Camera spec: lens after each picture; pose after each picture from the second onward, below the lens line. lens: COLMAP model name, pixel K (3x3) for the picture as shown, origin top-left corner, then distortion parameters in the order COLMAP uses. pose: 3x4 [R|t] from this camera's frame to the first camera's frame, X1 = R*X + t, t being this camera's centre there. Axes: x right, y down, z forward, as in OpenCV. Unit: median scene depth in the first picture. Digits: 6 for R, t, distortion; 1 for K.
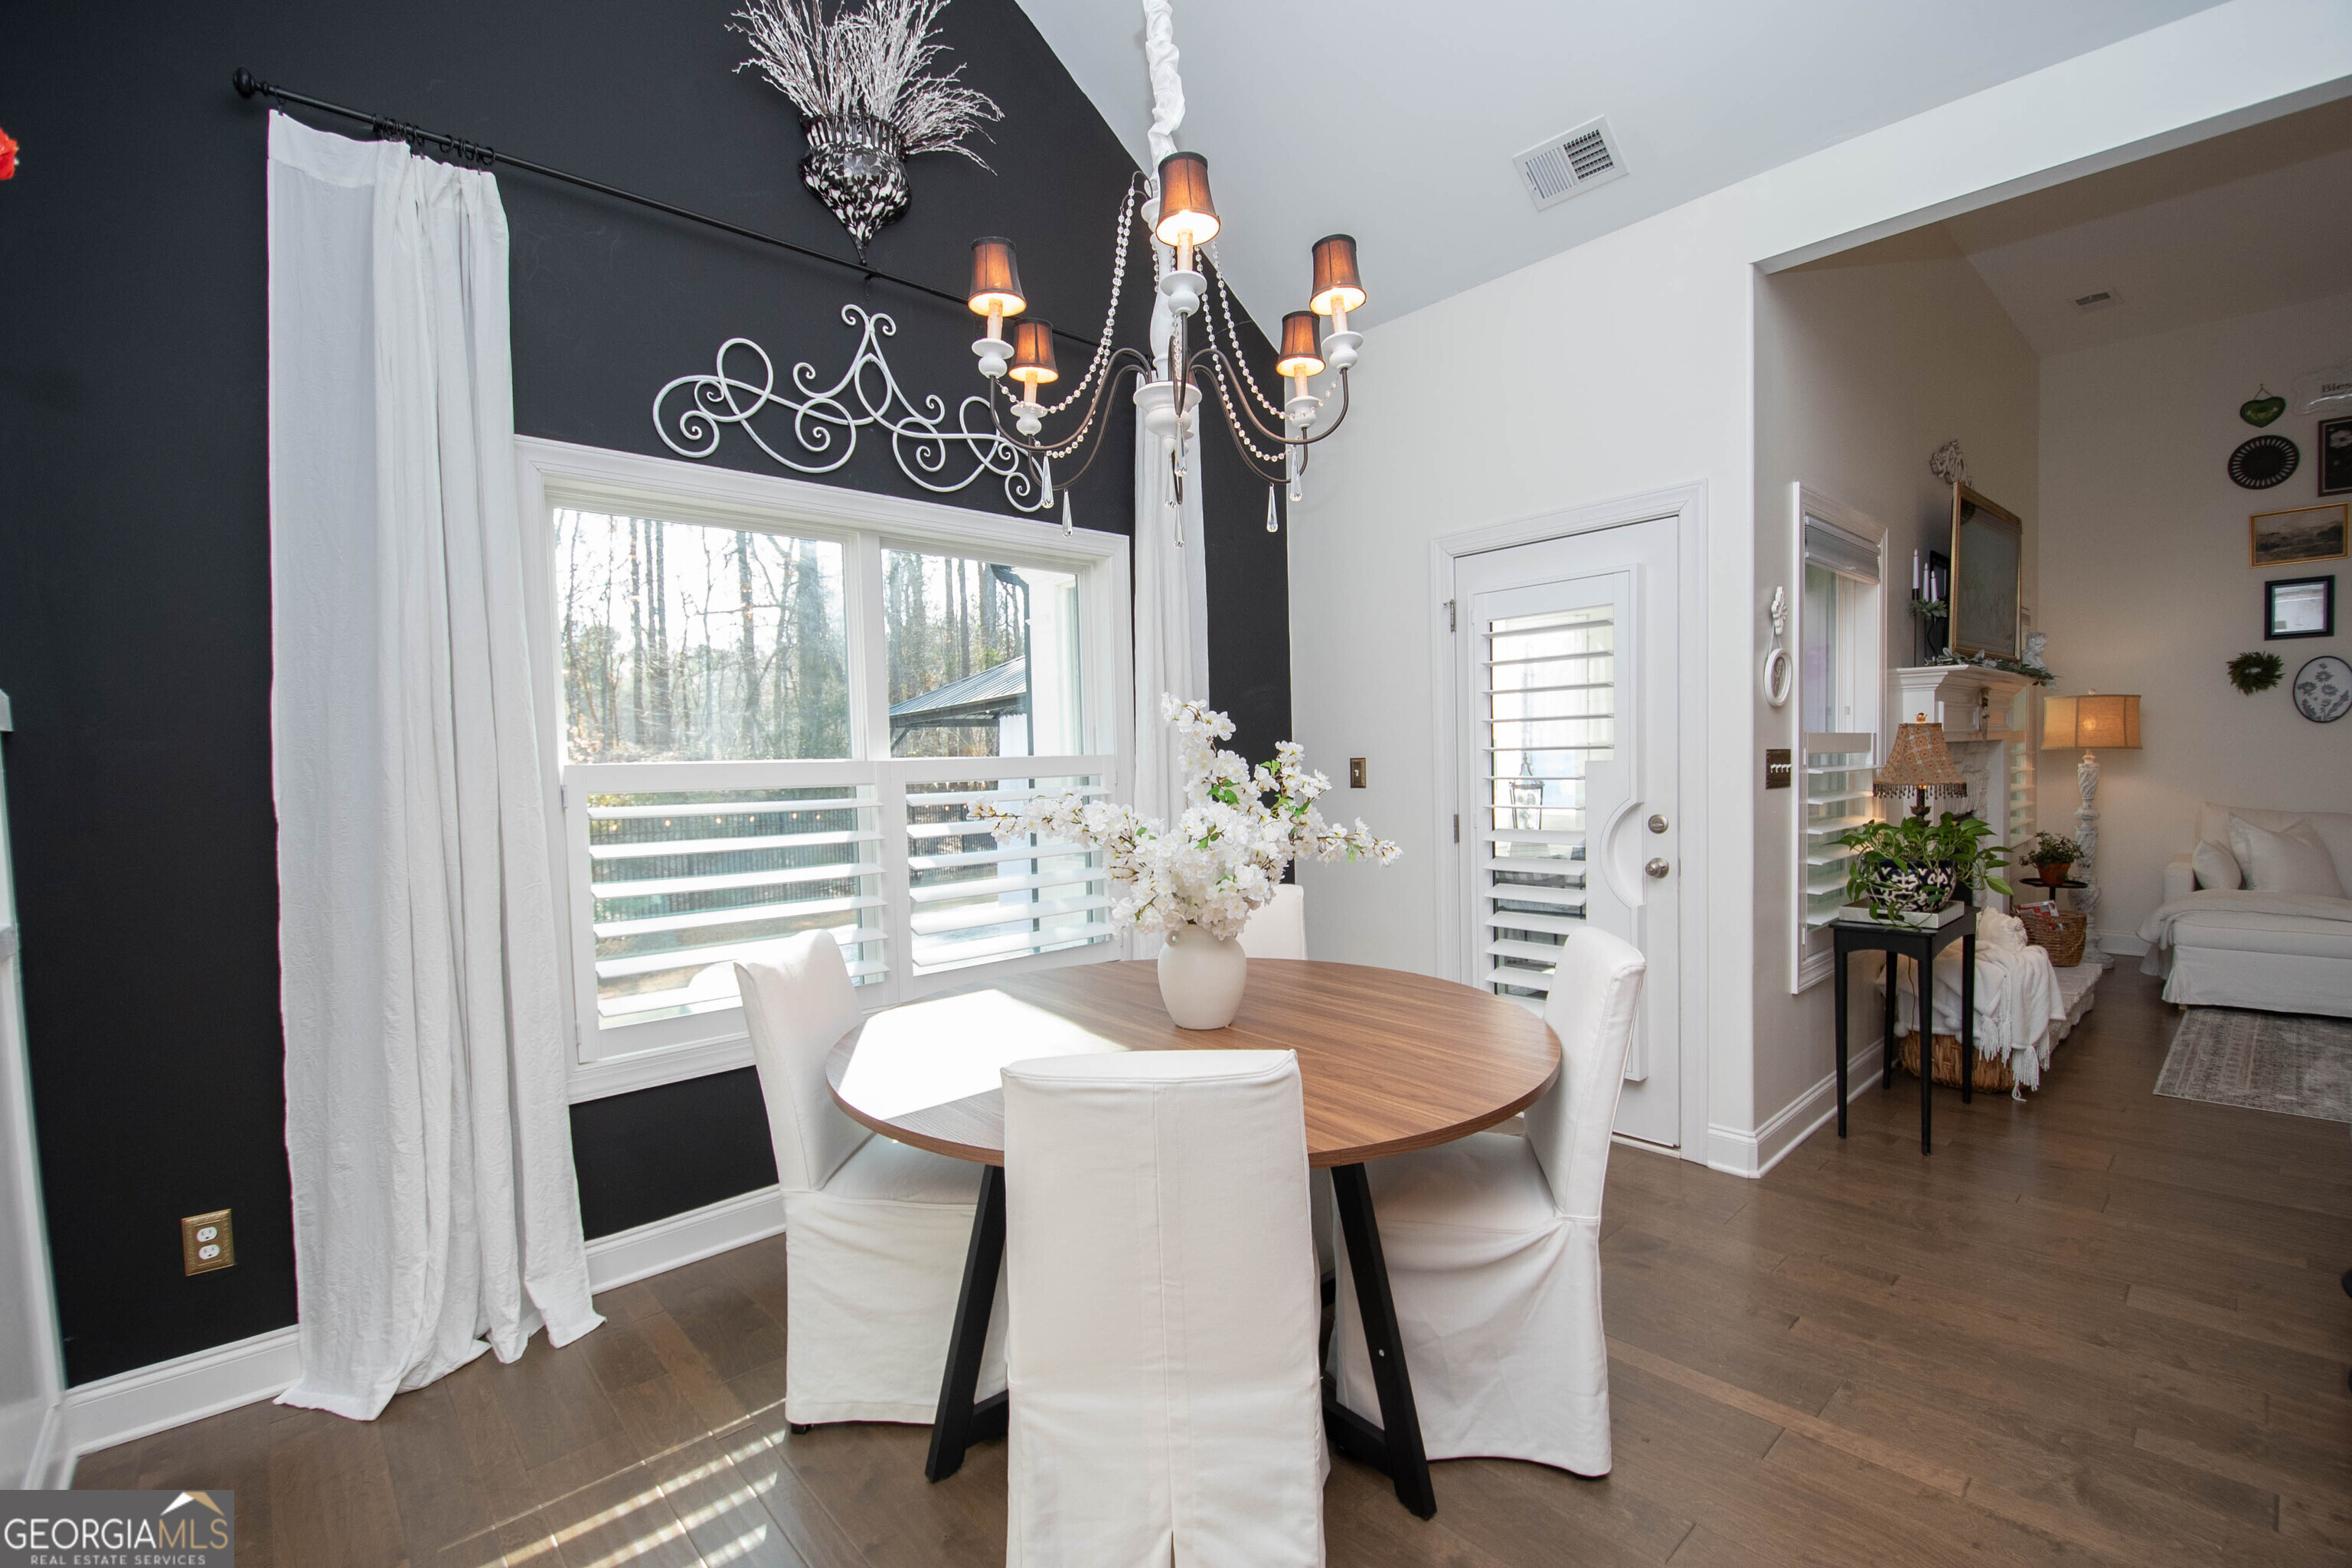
lens RADIAL K [[1048.6, 0, 1185.3], [0, 1048.6, 812.8], [0, 0, 1]] dist [0.005462, -0.016342]
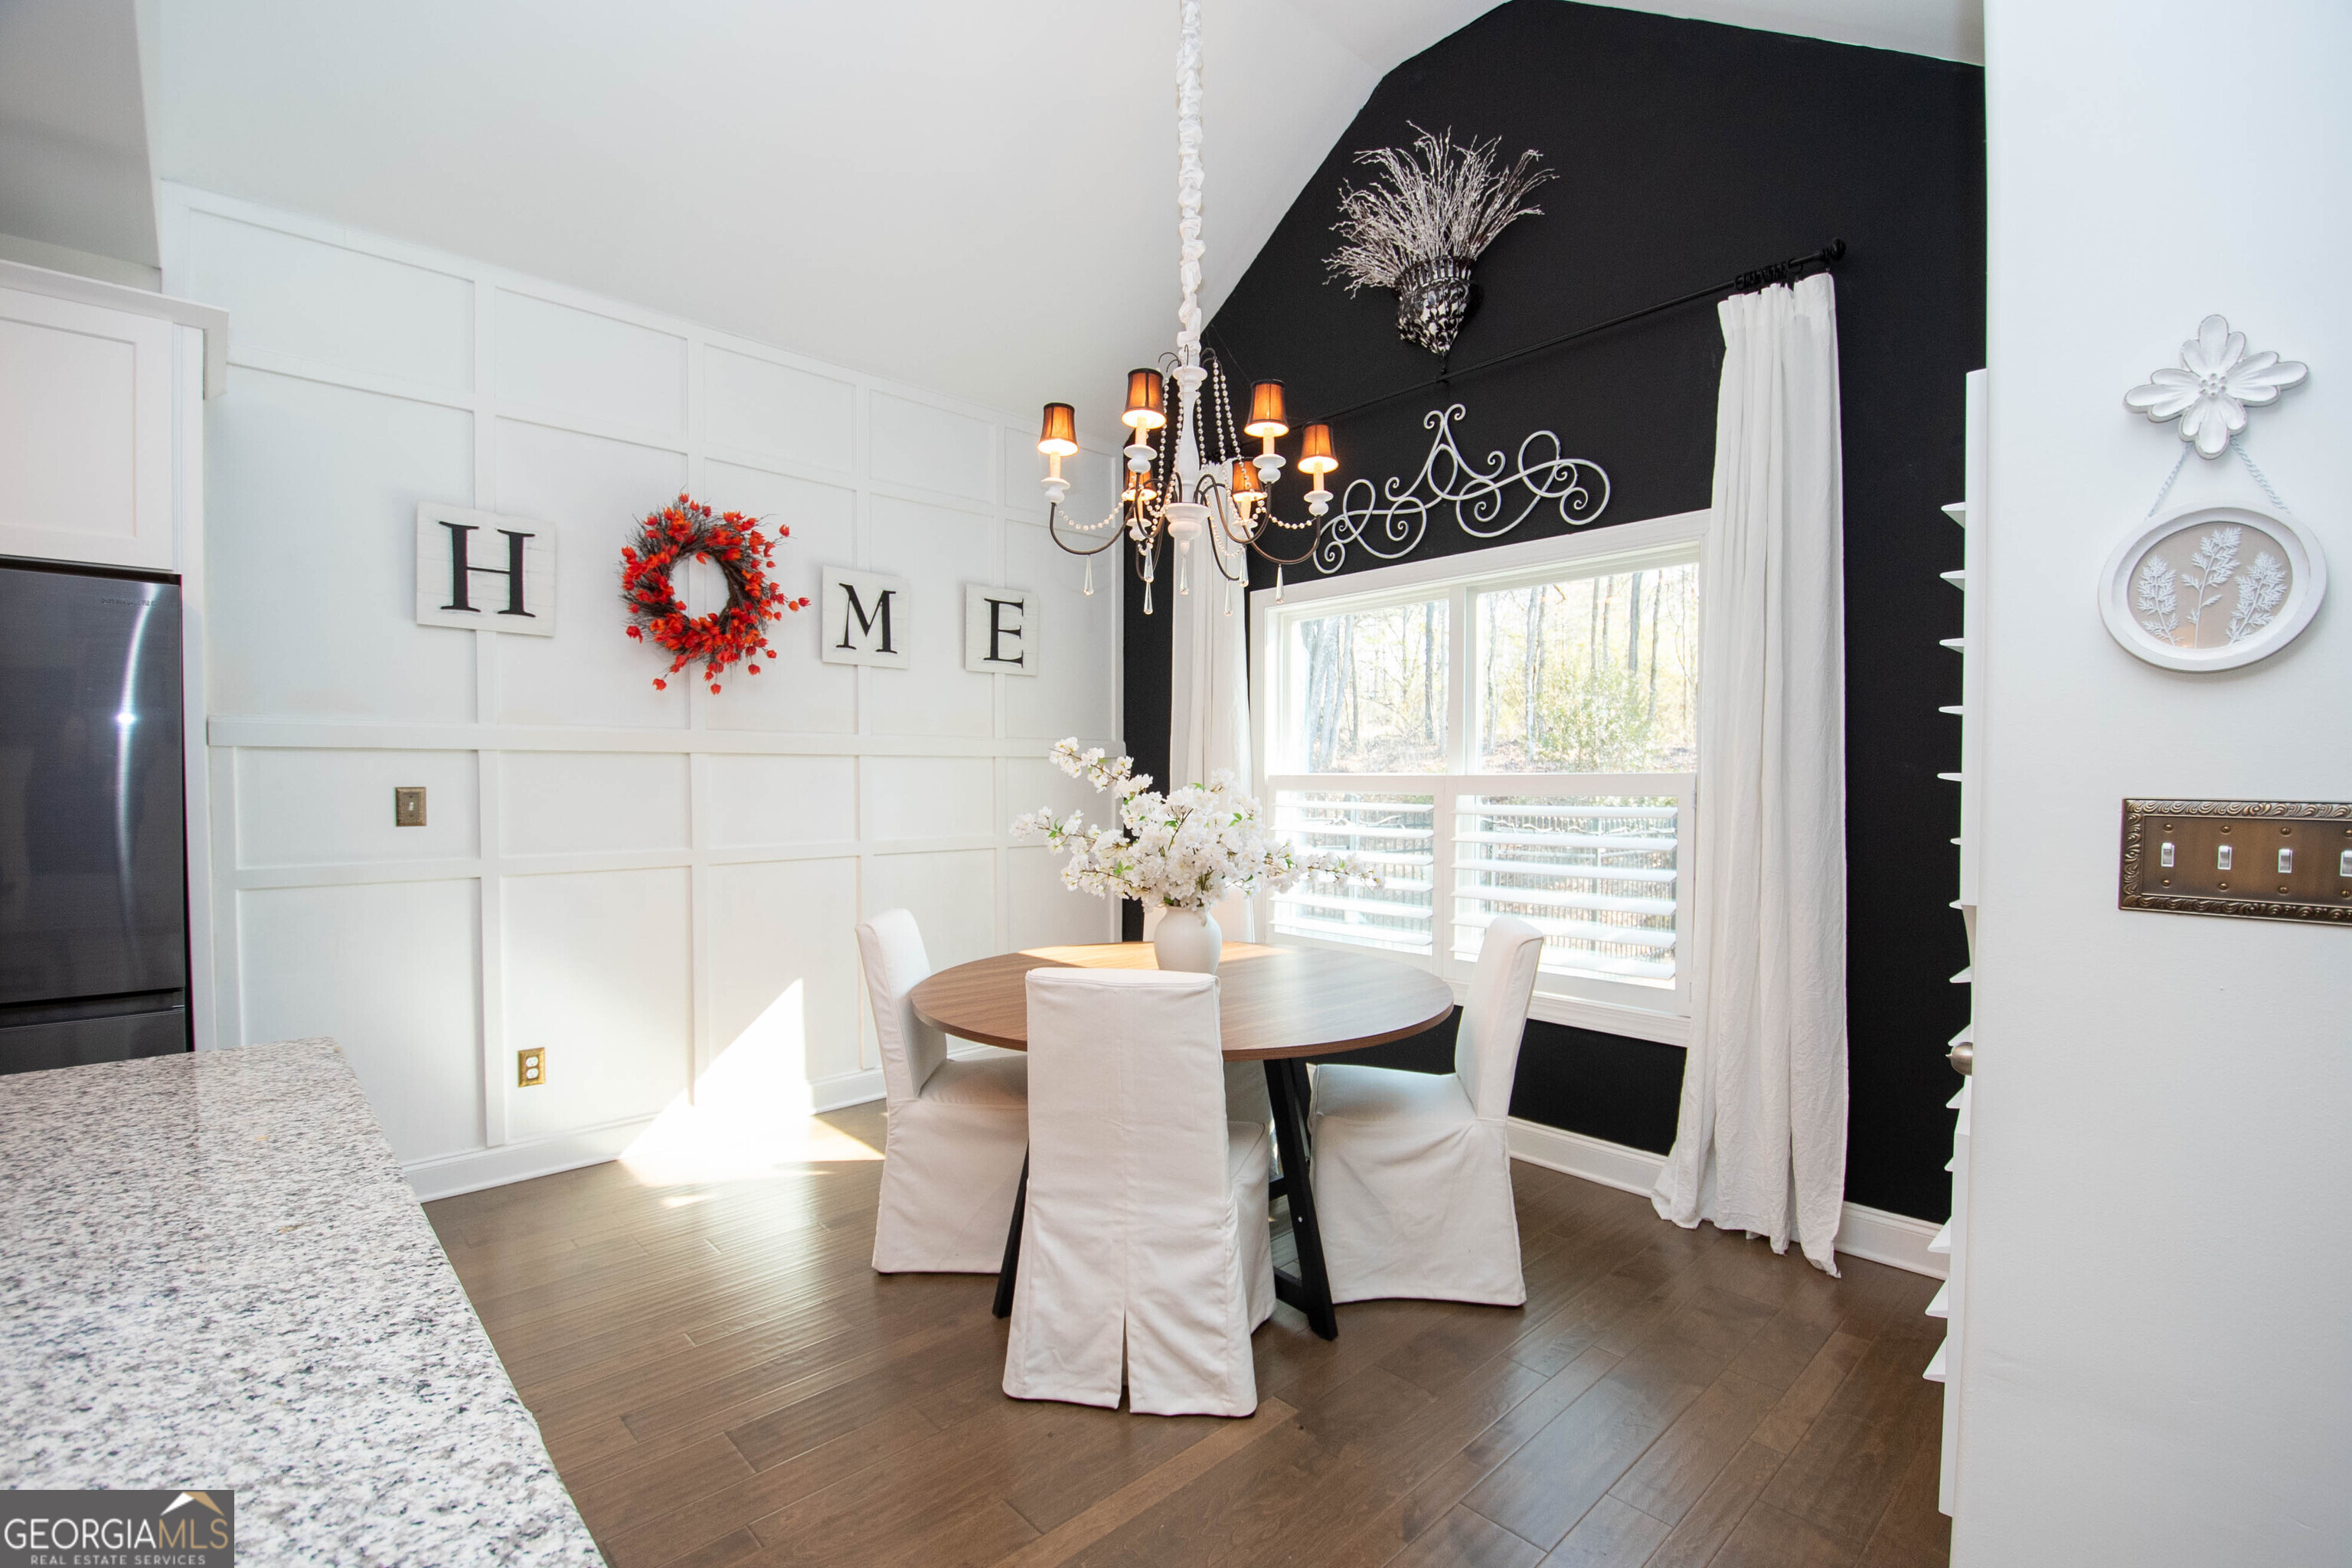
lens RADIAL K [[1034.1, 0, 1176.5], [0, 1034.1, 813.3], [0, 0, 1]] dist [0.004536, -0.015151]
pose [[0.005499, 0.051676, -0.998649, 0.949619], [-0.051267, 0.997365, 0.051327, -0.054579], [0.998670, 0.050915, 0.008134, 0.717858]]
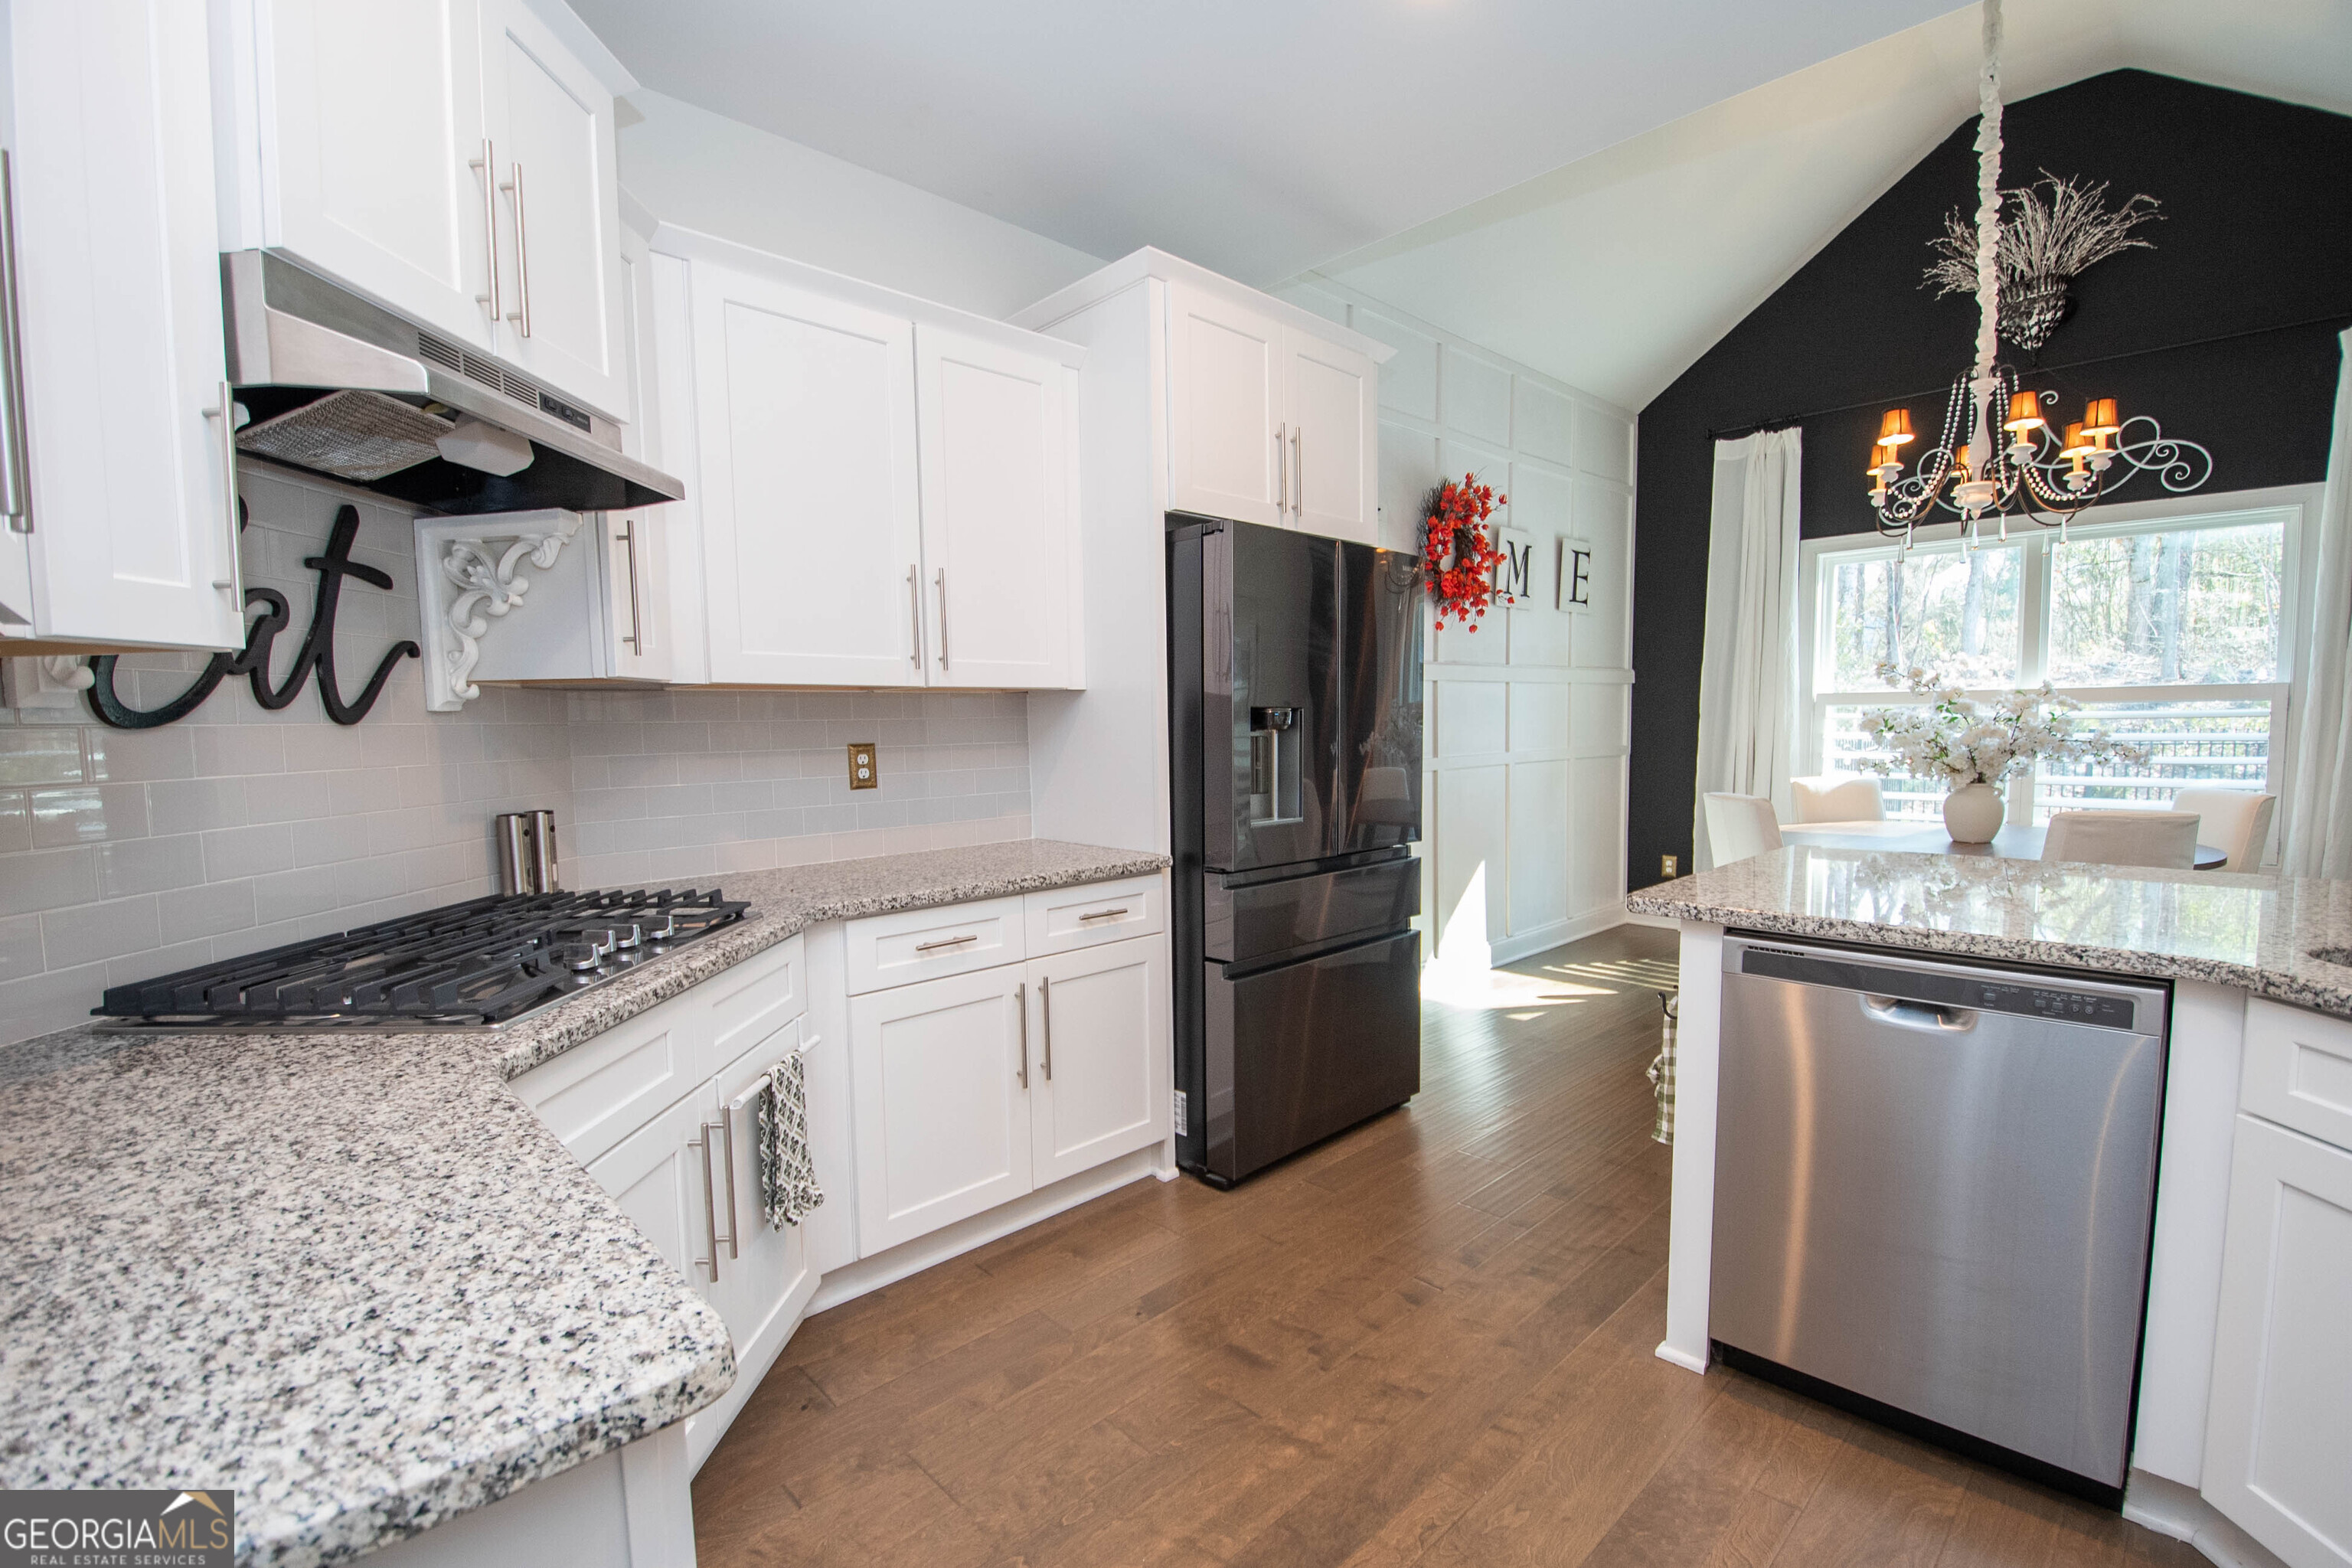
lens RADIAL K [[1034.1, 0, 1176.5], [0, 1034.1, 813.3], [0, 0, 1]] dist [0.004536, -0.015151]
pose [[0.022383, 0.107674, -0.993934, 1.259400], [-0.034513, 0.993674, 0.106869, 0.013513], [0.999154, 0.031912, 0.025957, -0.281484]]
